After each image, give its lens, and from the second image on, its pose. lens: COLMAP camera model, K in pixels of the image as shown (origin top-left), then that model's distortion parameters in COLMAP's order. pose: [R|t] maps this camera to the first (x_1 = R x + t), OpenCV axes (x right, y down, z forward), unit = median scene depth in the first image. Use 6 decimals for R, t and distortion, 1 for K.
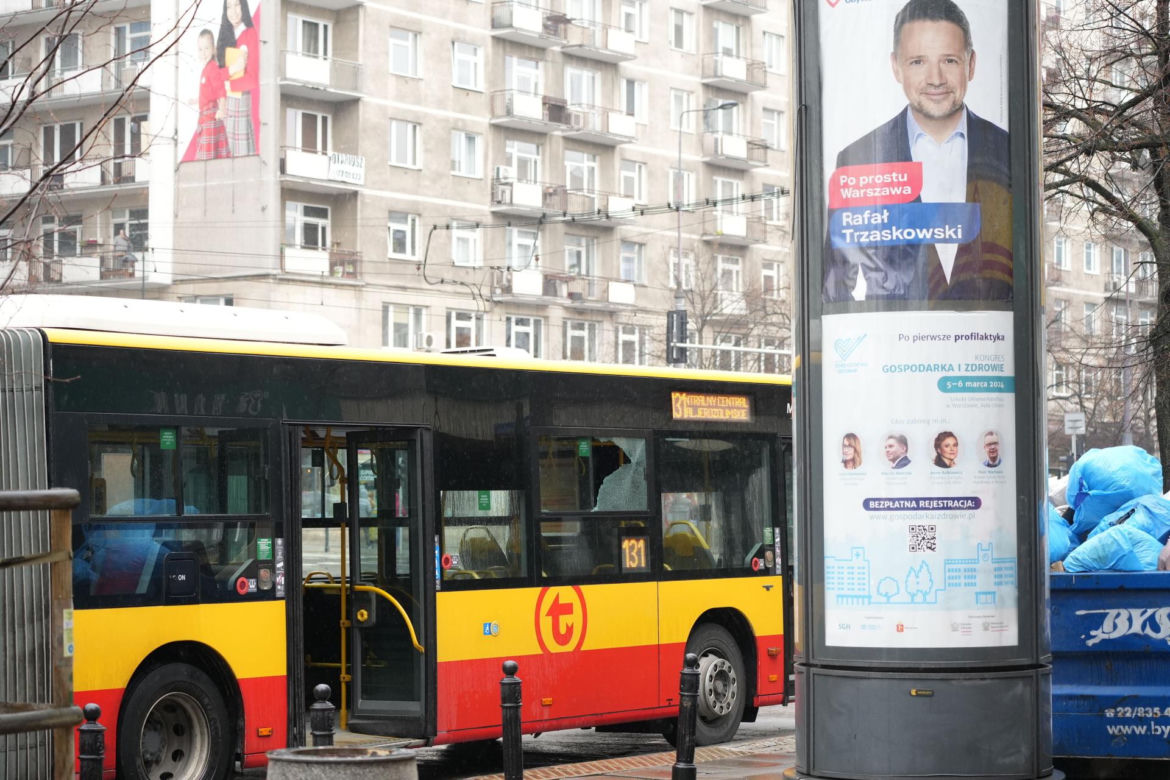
lens RADIAL K [[2849.3, 0, 585.0], [0, 2849.3, 390.0], [0, 0, 1]] dist [-0.025530, -0.049199]
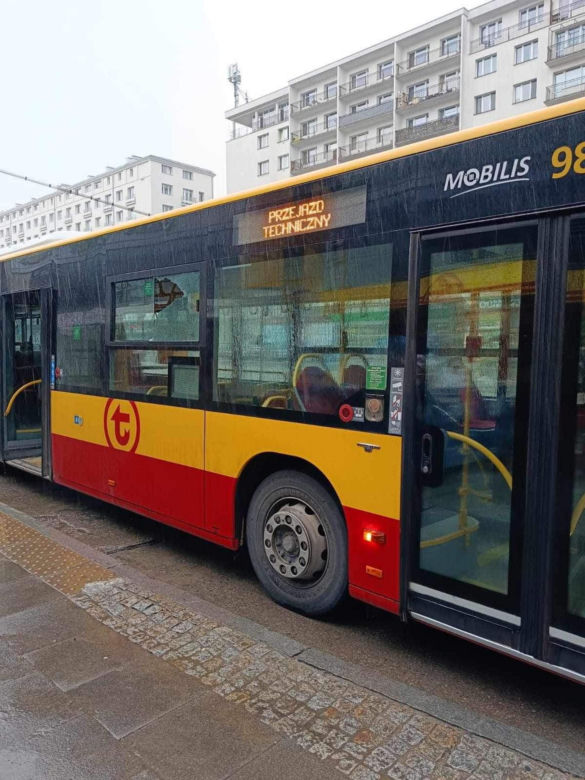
lens RADIAL K [[598.8, 0, 292.2], [0, 598.8, 388.1], [0, 0, 1]] dist [0.004562, -0.002819]
pose [[-0.173688, 0.075067, -0.981936, 0.242057], [0.032752, 0.996979, 0.070424, 0.047133], [0.984256, -0.019929, -0.175621, 1.118965]]
